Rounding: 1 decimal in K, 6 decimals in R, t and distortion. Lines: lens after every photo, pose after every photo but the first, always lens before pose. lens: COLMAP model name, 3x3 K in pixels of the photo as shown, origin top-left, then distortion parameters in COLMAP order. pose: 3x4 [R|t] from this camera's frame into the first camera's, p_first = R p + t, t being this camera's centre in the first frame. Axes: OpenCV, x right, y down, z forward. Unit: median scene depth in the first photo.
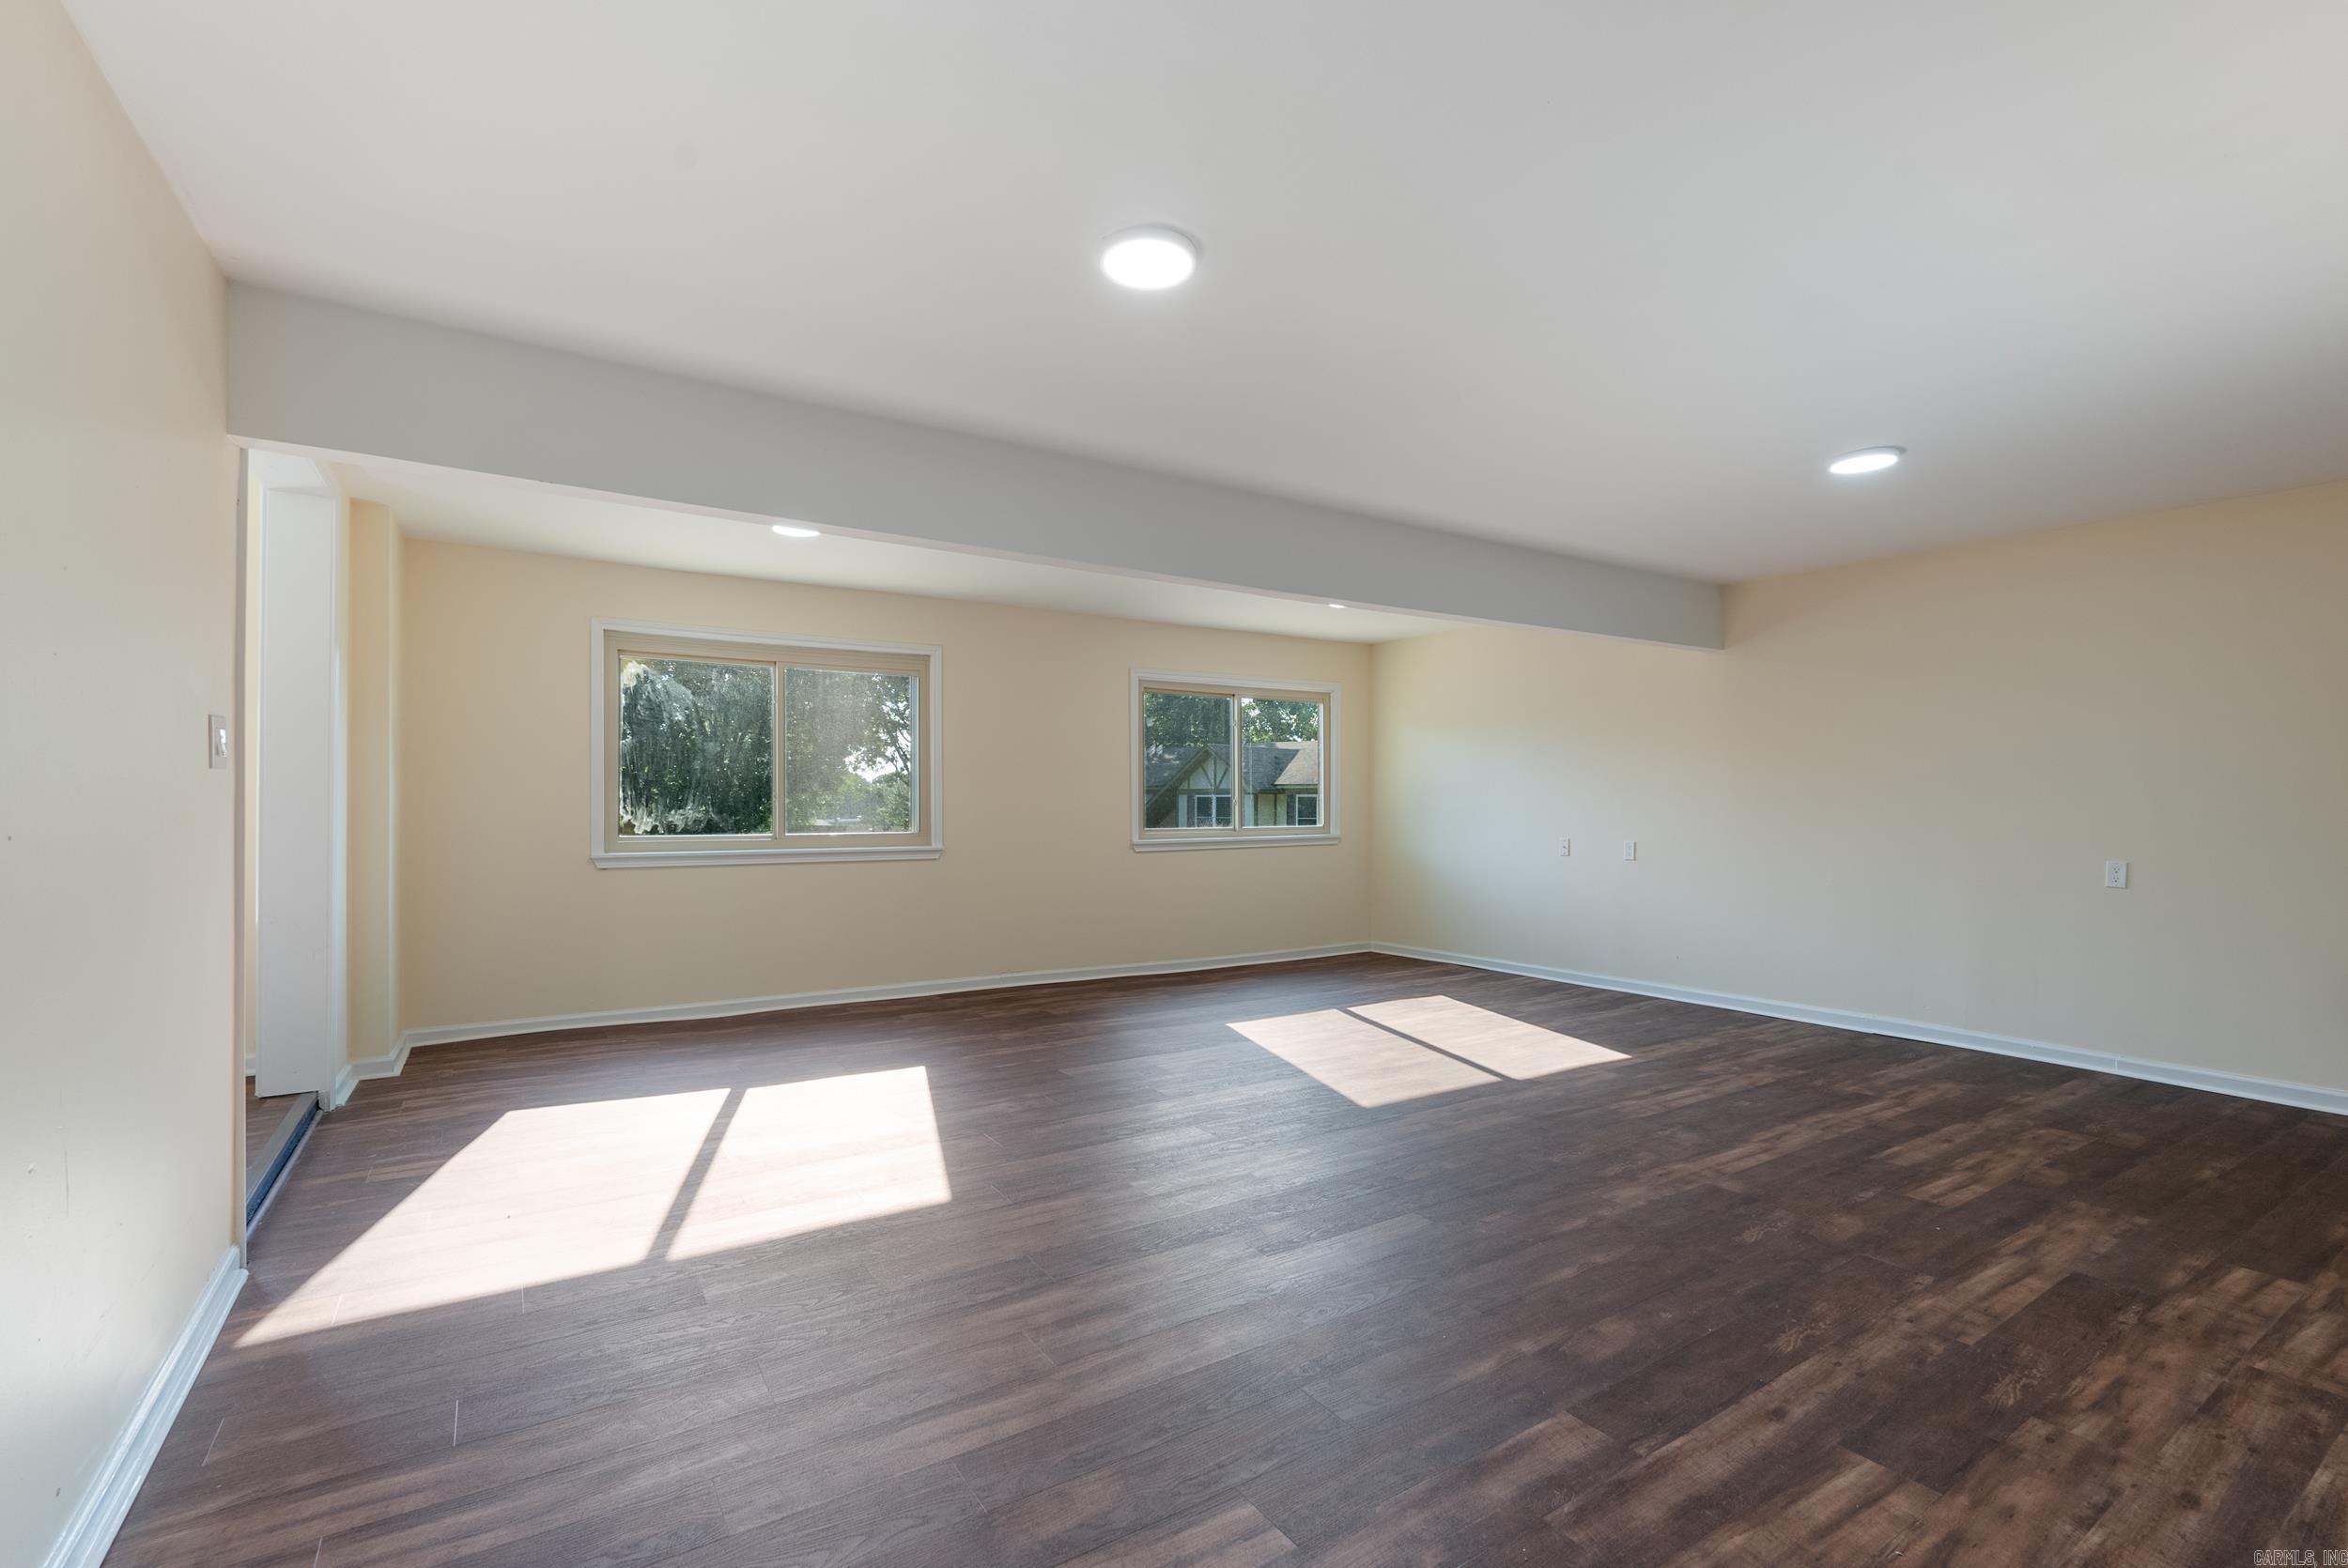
lens RADIAL K [[1039.4, 0, 1173.1], [0, 1039.4, 806.9], [0, 0, 1]] dist [-0.007302, 0.001932]
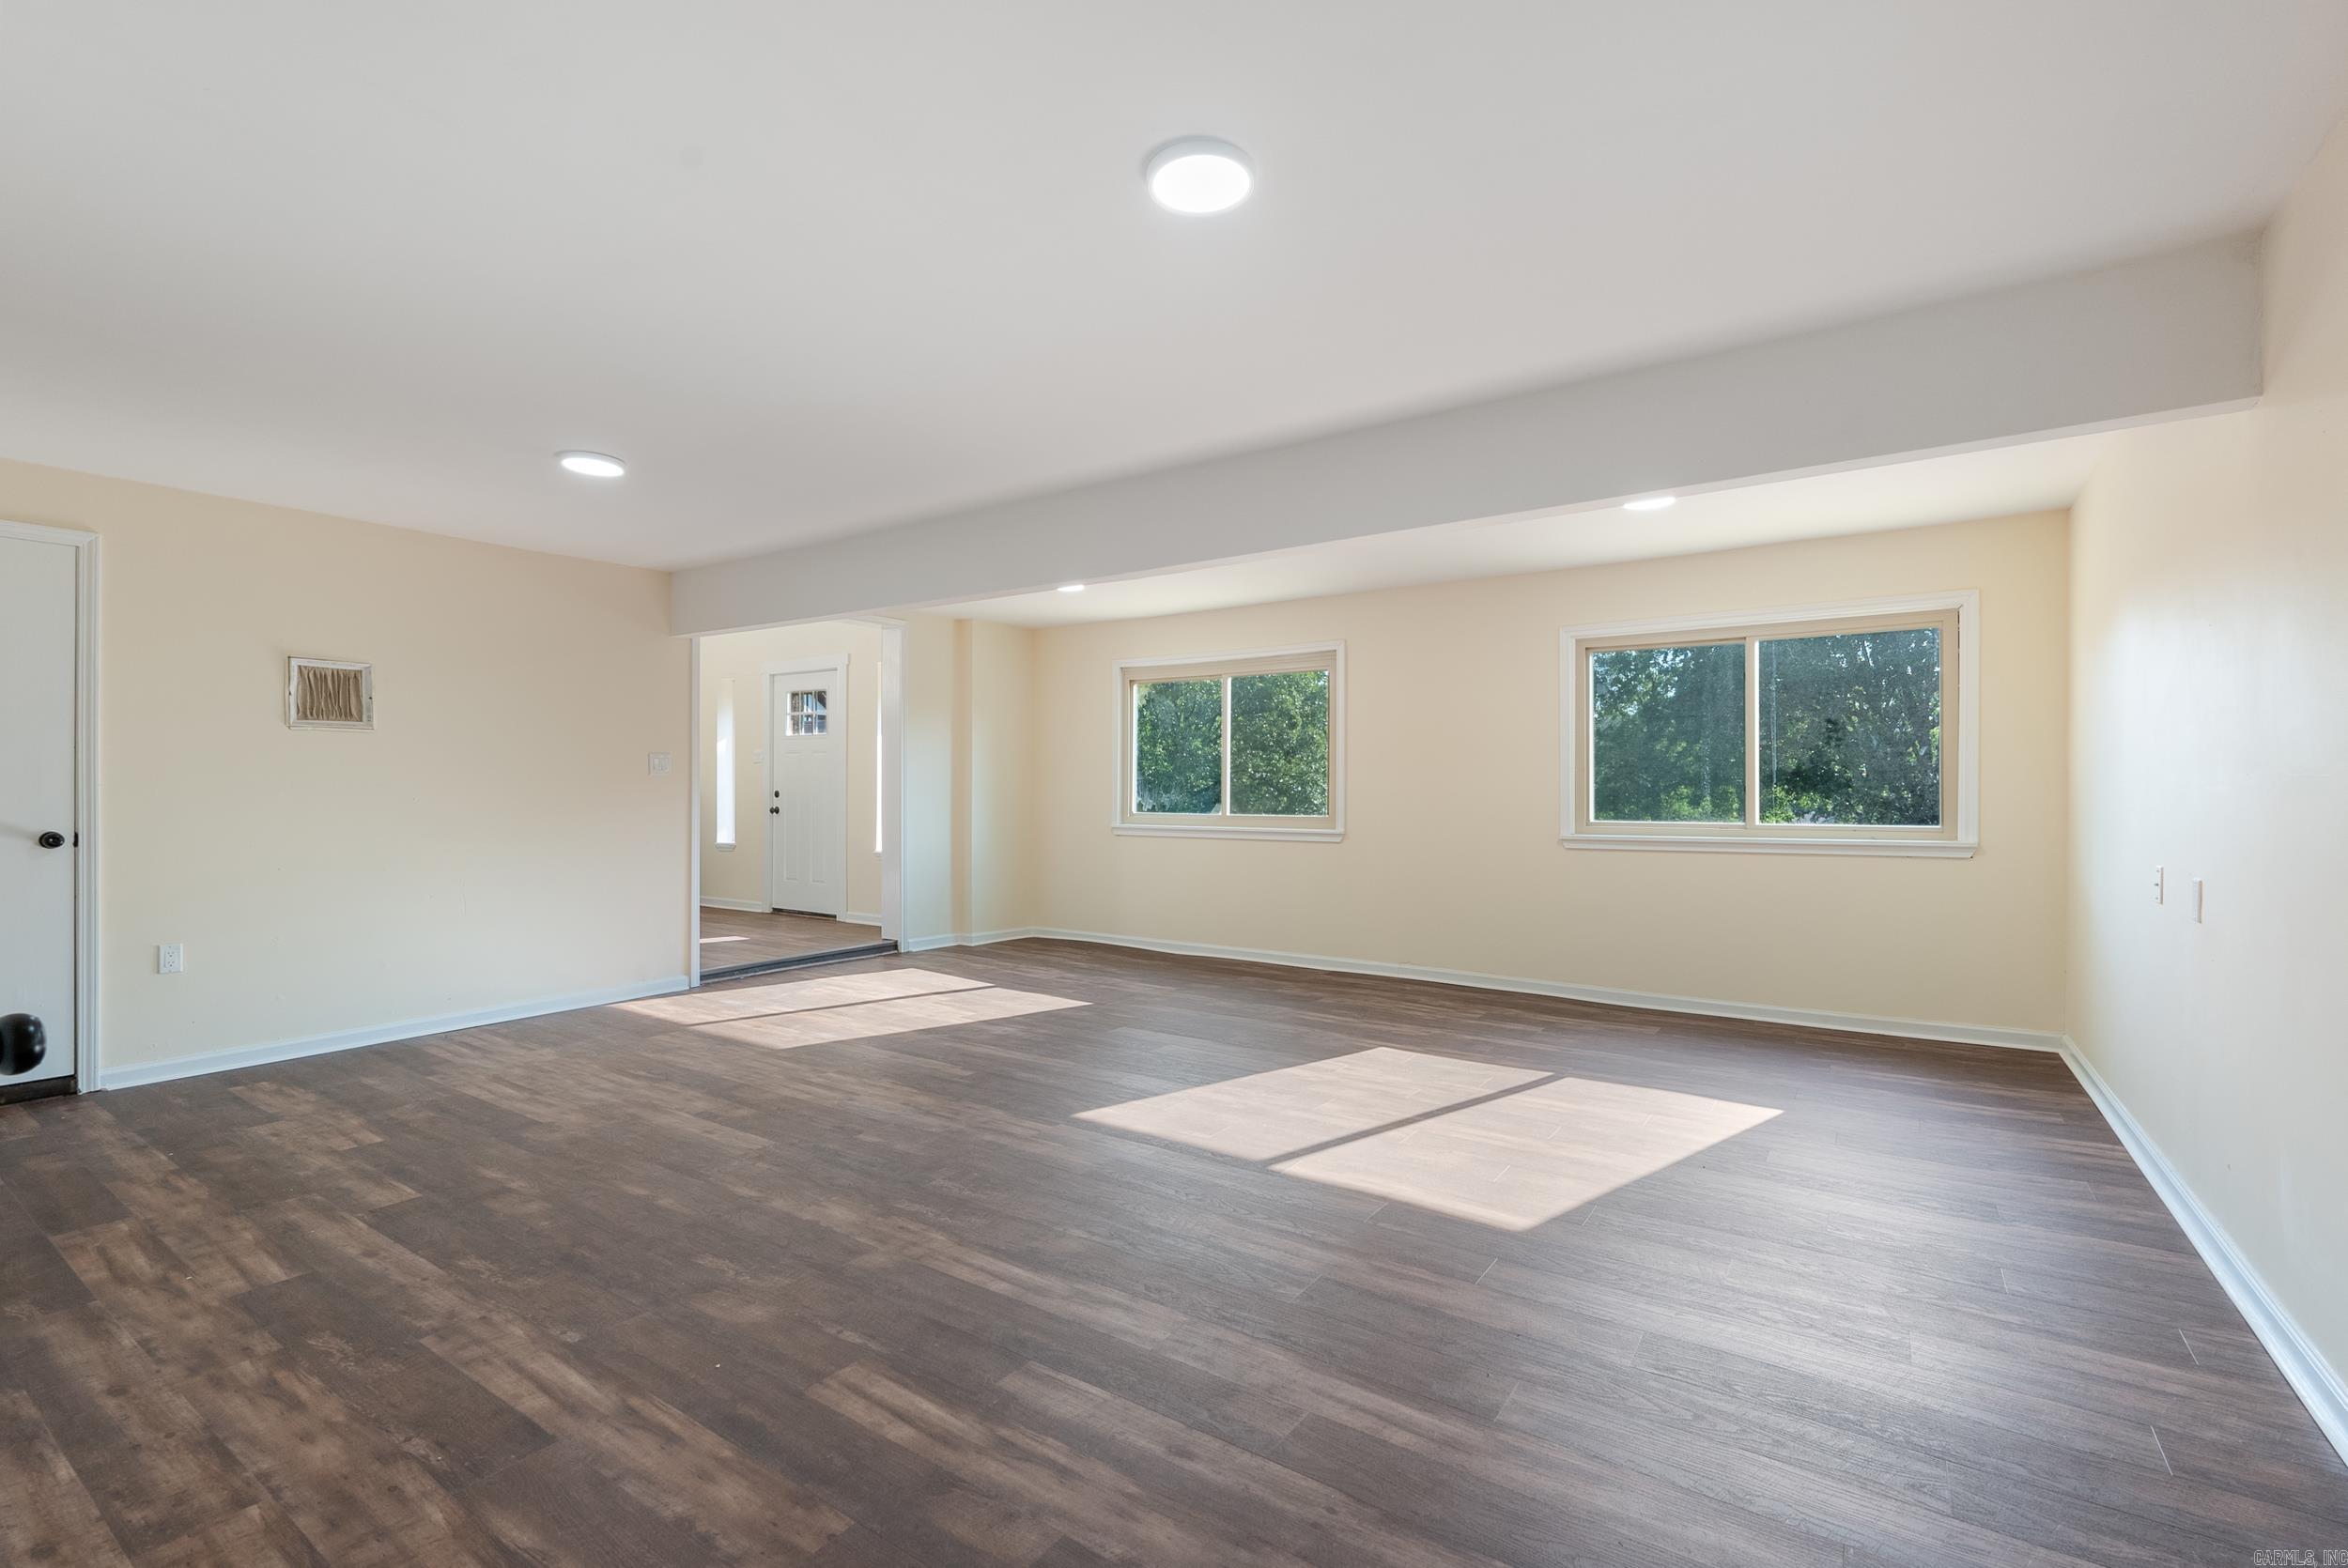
lens RADIAL K [[1039.4, 0, 1167.5], [0, 1039.4, 778.4], [0, 0, 1]] dist [-0.007302, 0.001932]
pose [[0.378951, -0.011090, -0.925350, 1.719874], [-0.003050, 0.999908, -0.013232, 0.000708], [0.925412, 0.007837, 0.378882, 1.129758]]
